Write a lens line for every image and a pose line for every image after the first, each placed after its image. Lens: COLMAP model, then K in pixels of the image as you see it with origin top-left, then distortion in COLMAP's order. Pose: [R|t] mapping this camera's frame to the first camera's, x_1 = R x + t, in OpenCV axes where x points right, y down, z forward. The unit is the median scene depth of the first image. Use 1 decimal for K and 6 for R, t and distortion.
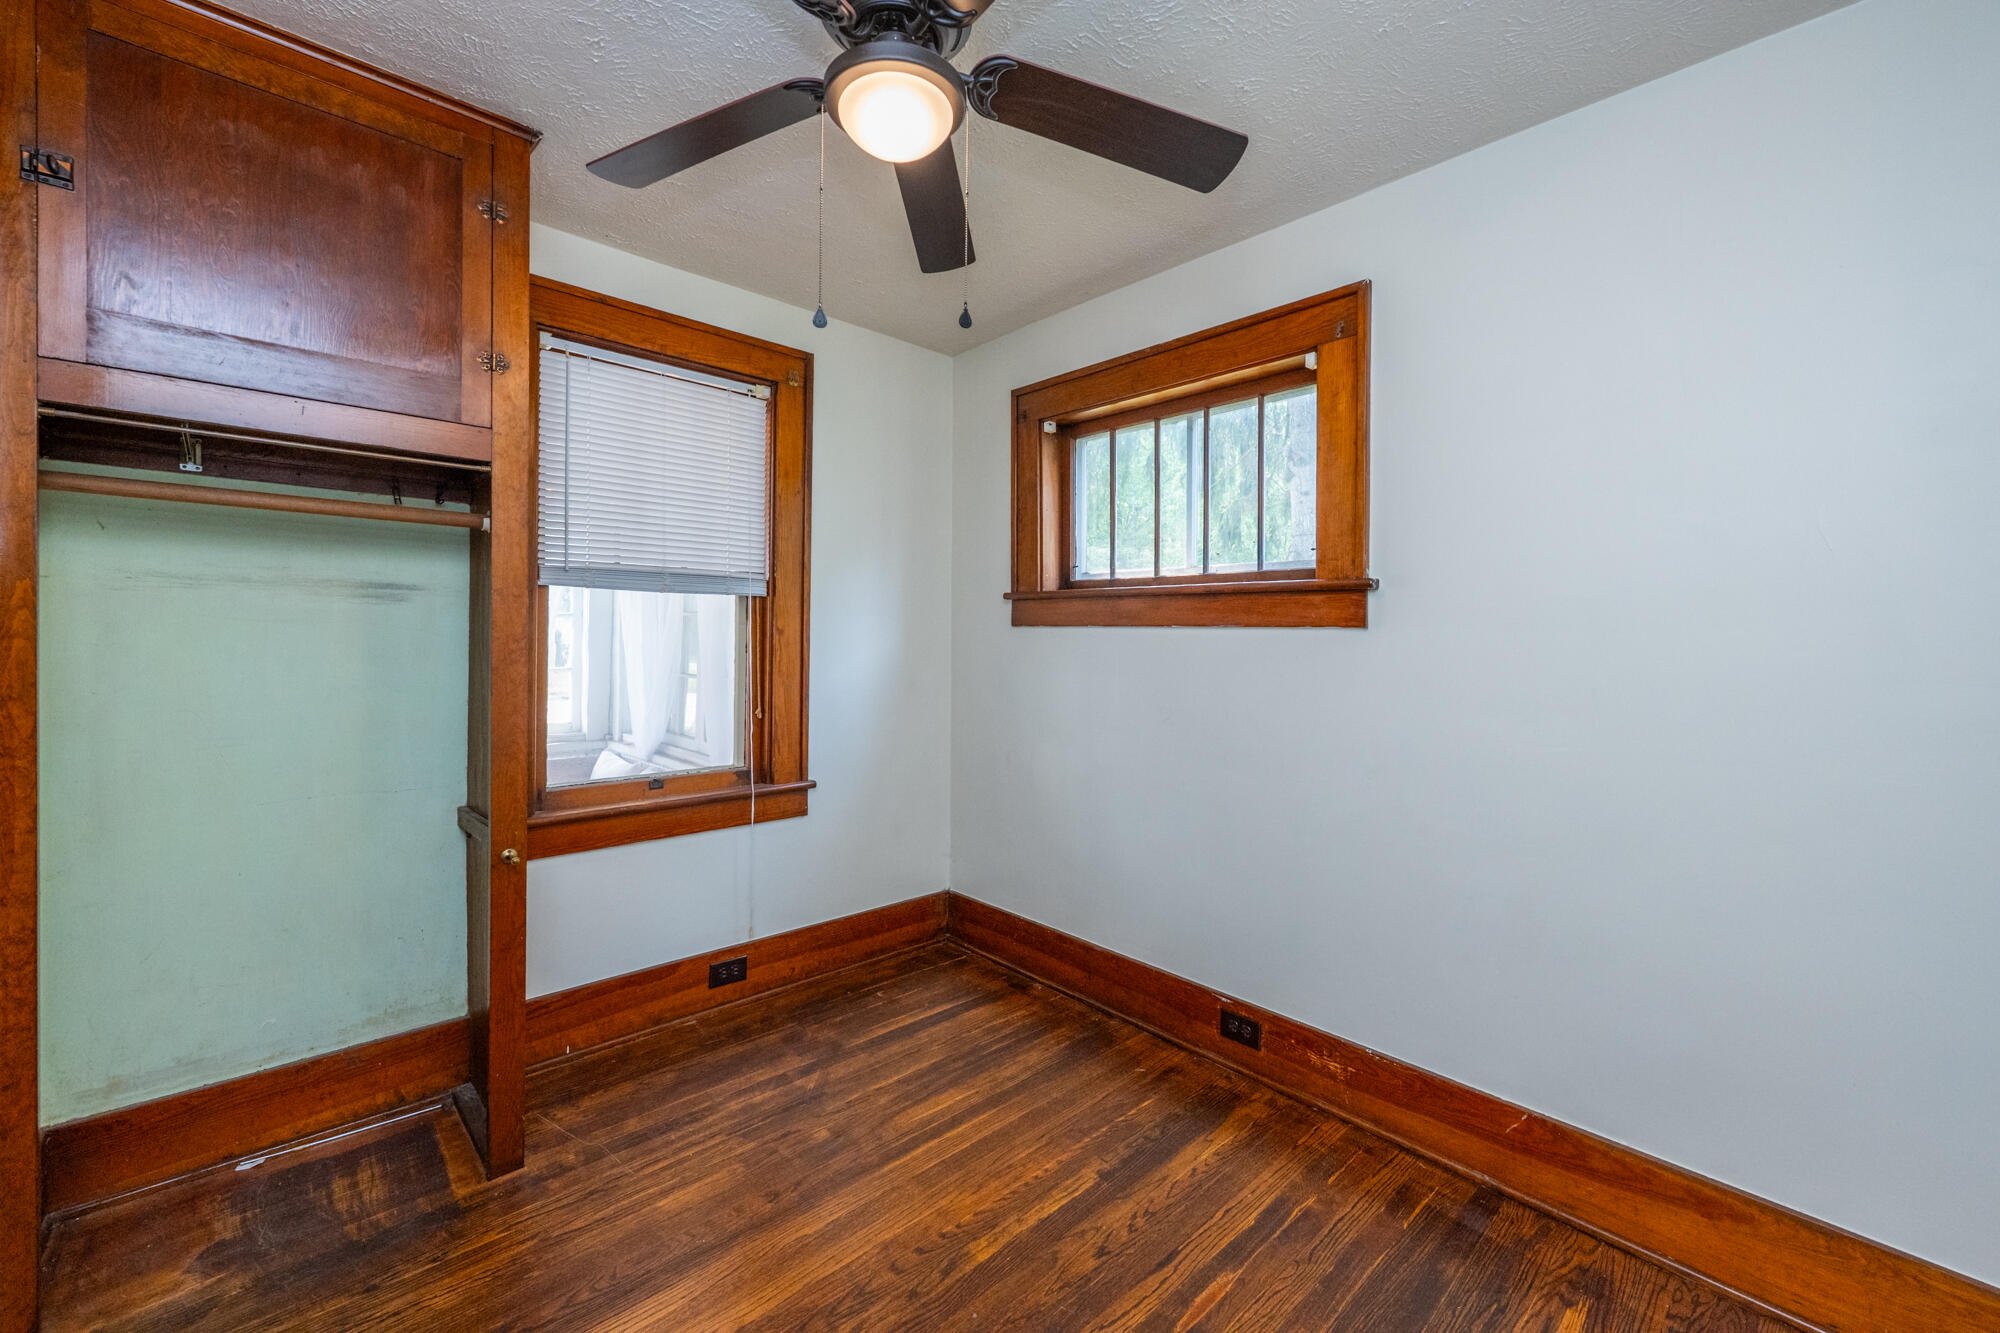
lens RADIAL K [[806.3, 0, 998.7], [0, 806.3, 651.6], [0, 0, 1]] dist [0.003027, -0.000196]
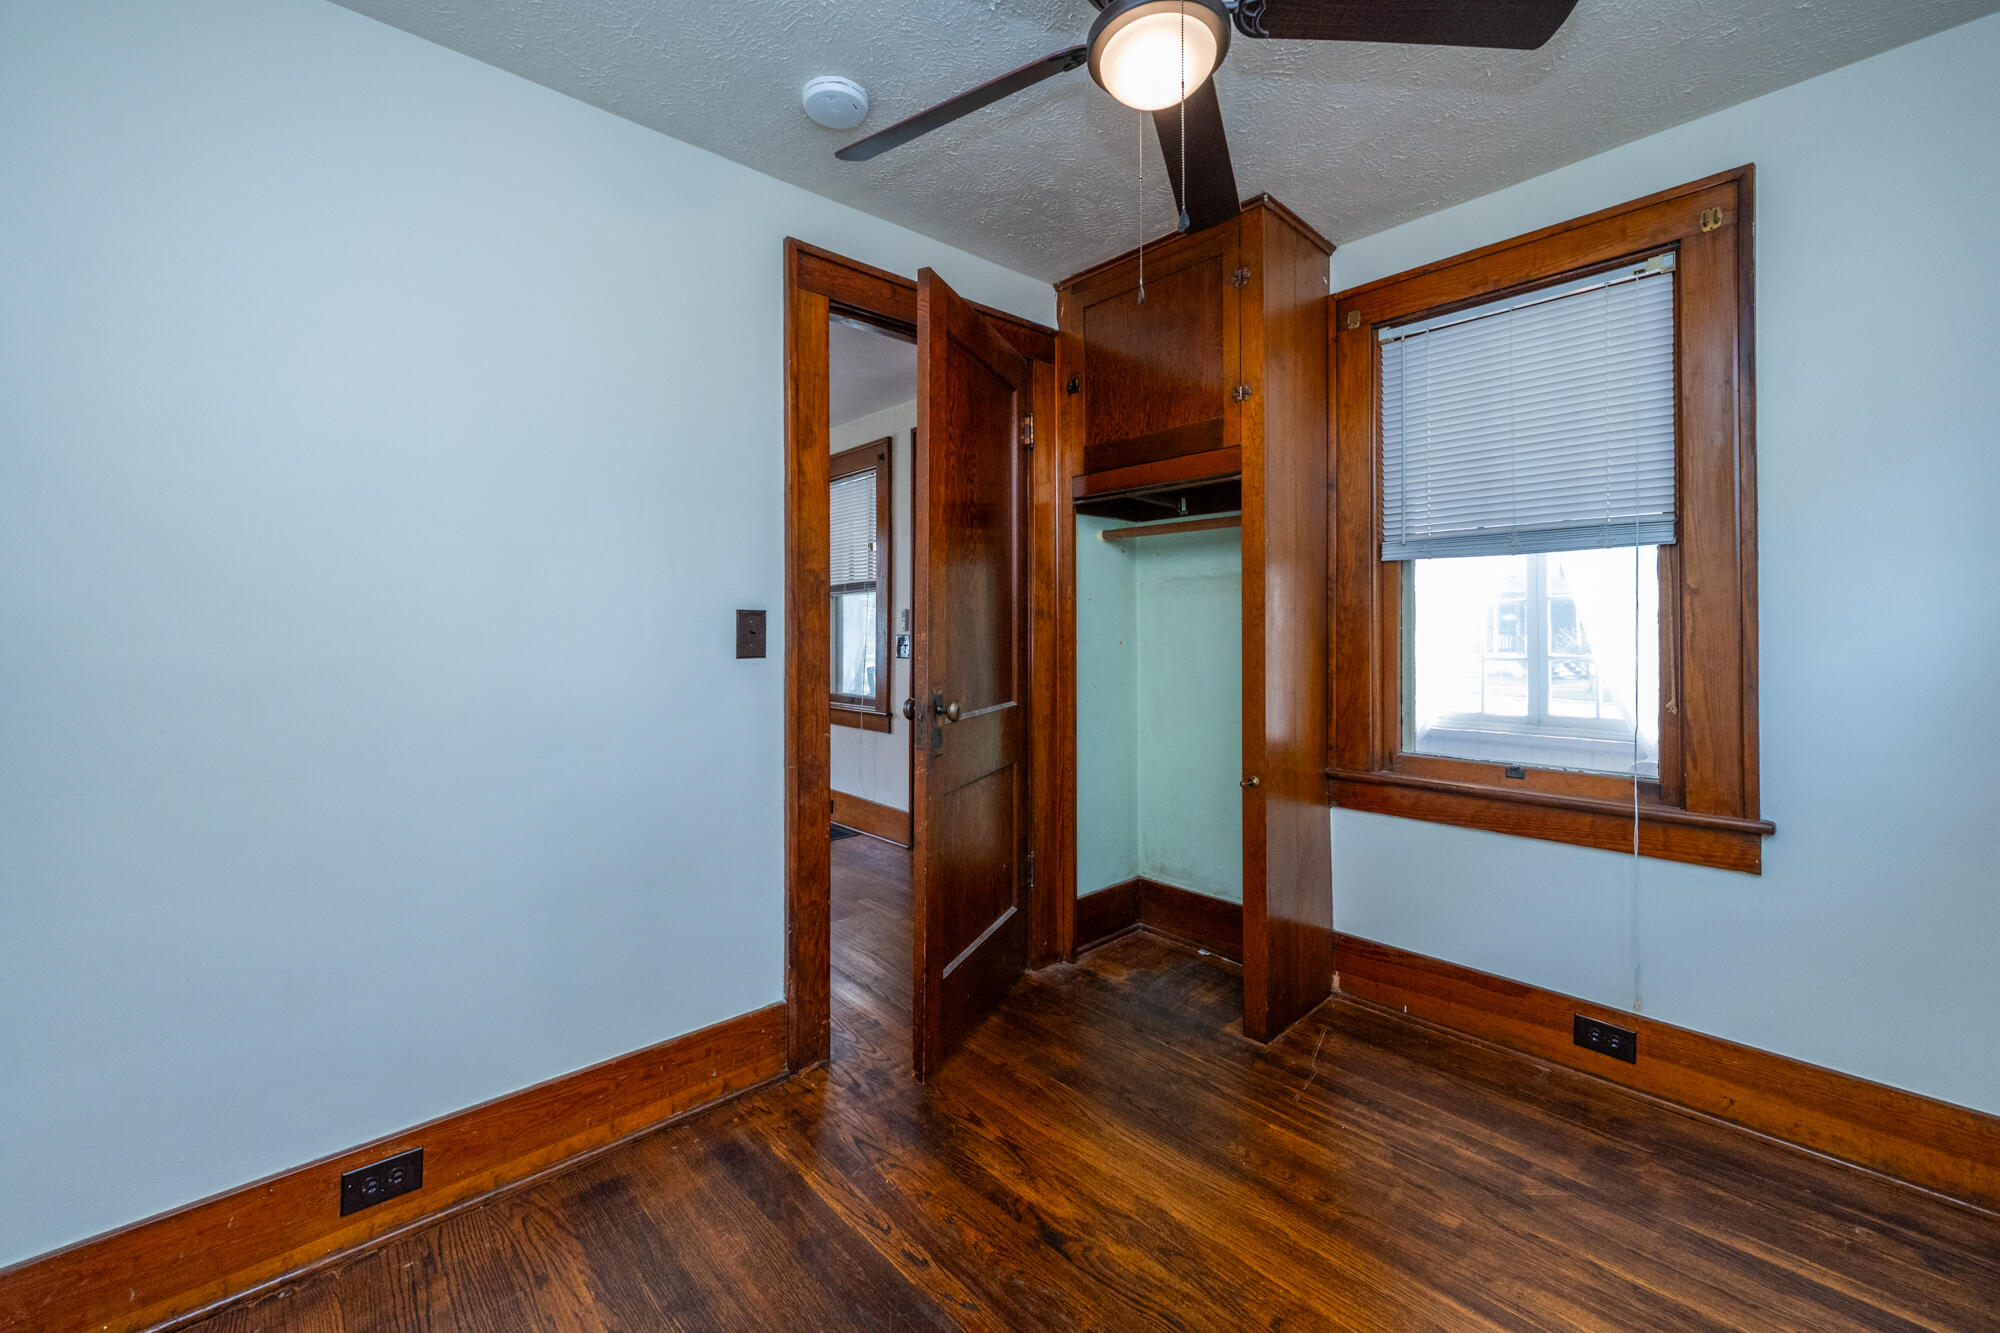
lens RADIAL K [[806.3, 0, 989.0], [0, 806.3, 626.5], [0, 0, 1]] dist [0.003027, -0.000196]
pose [[-0.013680, -0.017255, -0.999758, 0.493981], [-0.018276, 0.999688, -0.017004, 0.032455], [0.999739, 0.018039, -0.013991, 0.461289]]
